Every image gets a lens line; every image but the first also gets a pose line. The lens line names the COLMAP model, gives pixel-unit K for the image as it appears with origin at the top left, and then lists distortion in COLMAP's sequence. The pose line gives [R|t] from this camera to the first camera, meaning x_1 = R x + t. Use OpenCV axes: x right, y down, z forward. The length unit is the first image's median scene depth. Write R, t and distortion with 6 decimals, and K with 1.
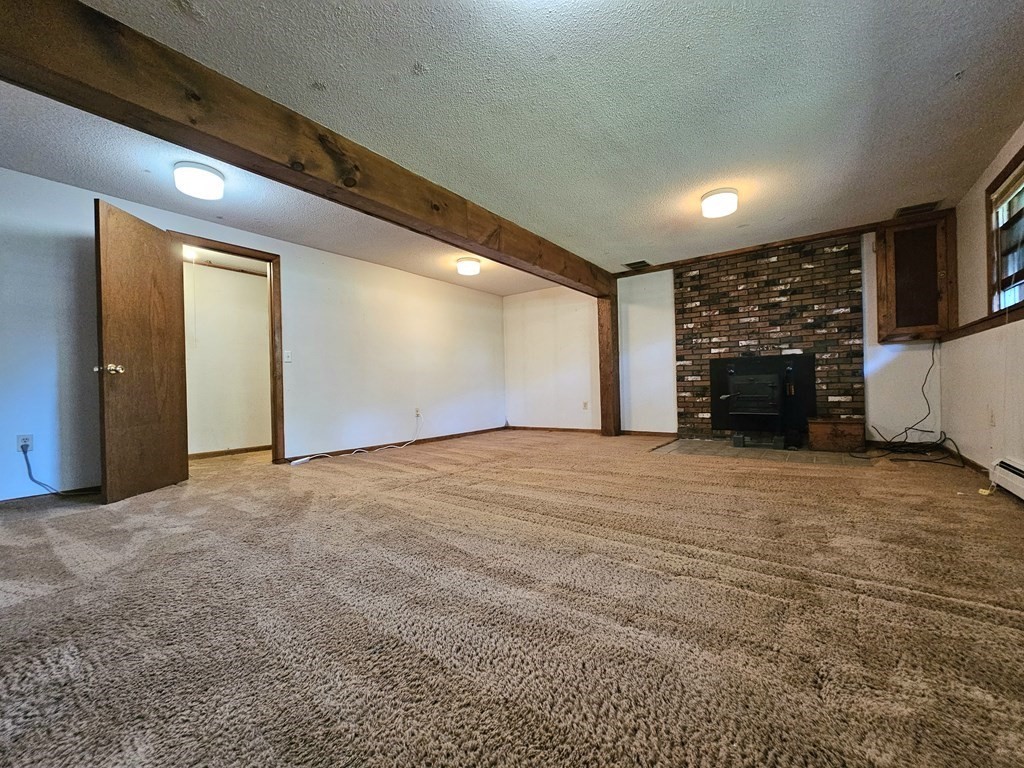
lens RADIAL K [[416.5, 0, 519.4], [0, 416.5, 387.3], [0, 0, 1]] dist [-0.000355, -0.000355]
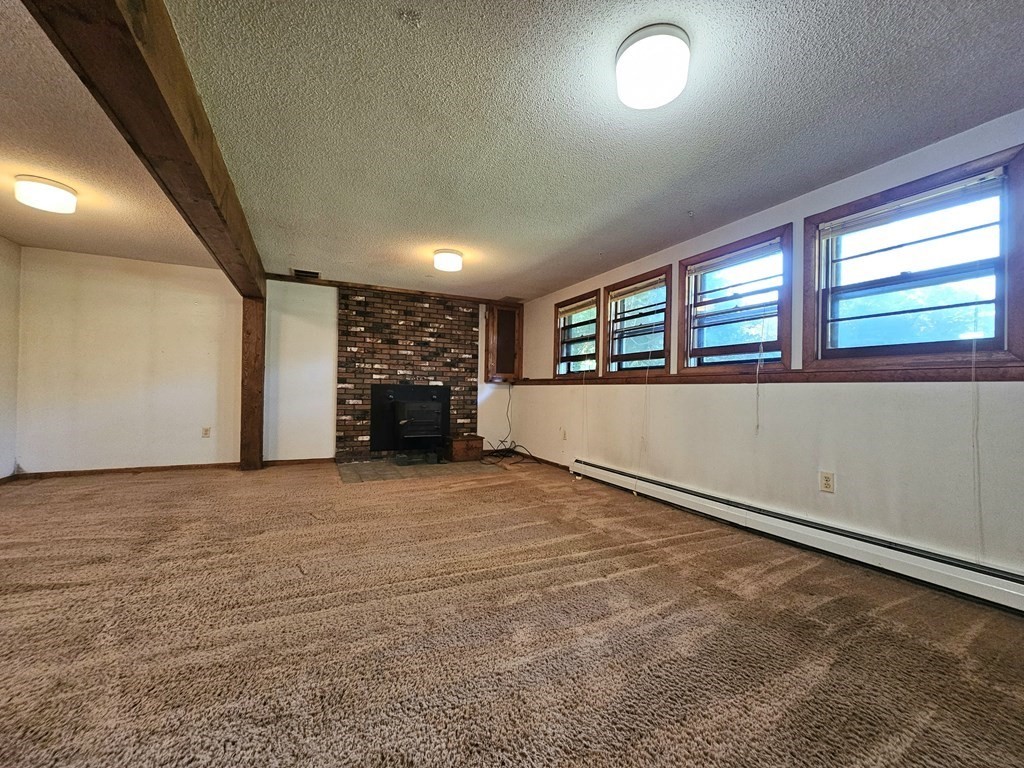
lens RADIAL K [[416.5, 0, 517.3], [0, 416.5, 388.8], [0, 0, 1]] dist [-0.000355, -0.000355]
pose [[0.466710, 0.040943, 0.883462, -0.323150], [-0.029302, 0.999095, -0.030822, -0.037403], [-0.883925, -0.011502, 0.467487, 0.203300]]
